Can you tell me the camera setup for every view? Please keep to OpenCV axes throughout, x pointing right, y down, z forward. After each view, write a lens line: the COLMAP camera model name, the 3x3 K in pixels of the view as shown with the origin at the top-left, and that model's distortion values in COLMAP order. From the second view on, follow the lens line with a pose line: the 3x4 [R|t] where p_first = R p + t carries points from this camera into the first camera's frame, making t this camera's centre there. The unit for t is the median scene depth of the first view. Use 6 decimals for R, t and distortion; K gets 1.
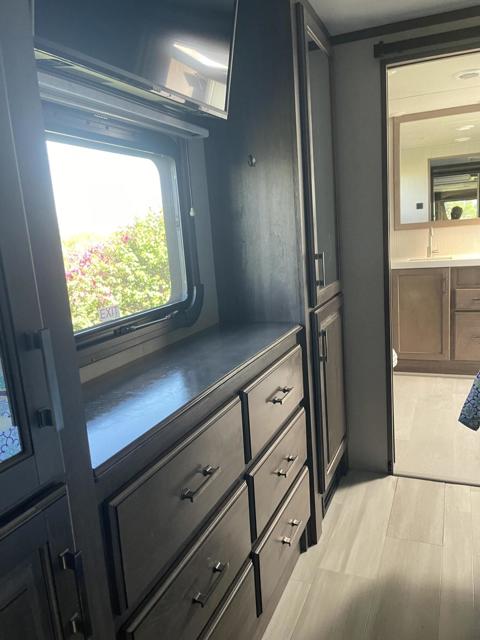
lens RADIAL K [[484.3, 0, 250.0], [0, 484.3, 322.8], [0, 0, 1]] dist [0.074446, -0.101919]
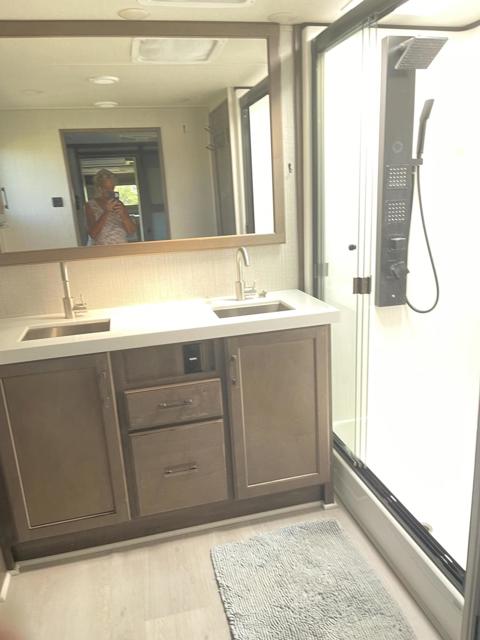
lens RADIAL K [[484.3, 0, 242.2], [0, 484.3, 323.2], [0, 0, 1]] dist [0.074446, -0.101919]
pose [[0.806466, -0.129821, 0.576853, 0.230086], [0.106433, 0.991536, 0.074347, -0.156738], [-0.581623, 0.001438, 0.813458, 0.506400]]
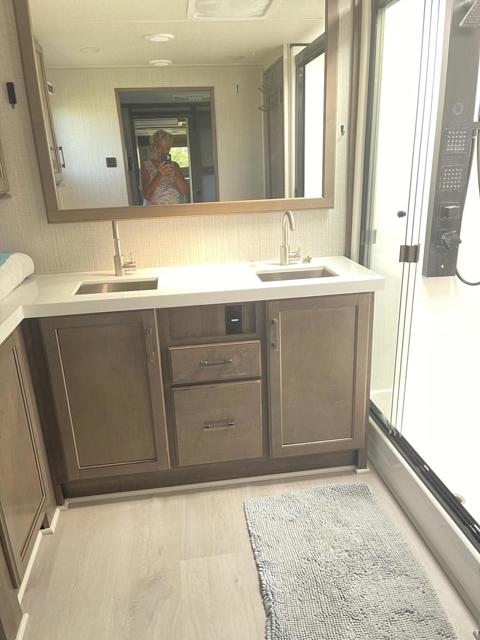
lens RADIAL K [[484.3, 0, 242.5], [0, 484.3, 323.1], [0, 0, 1]] dist [0.074446, -0.101919]
pose [[0.861797, -0.126617, 0.491196, 0.227763], [0.069392, 0.988670, 0.133105, -0.152988], [-0.502484, -0.080625, 0.860819, 0.497186]]
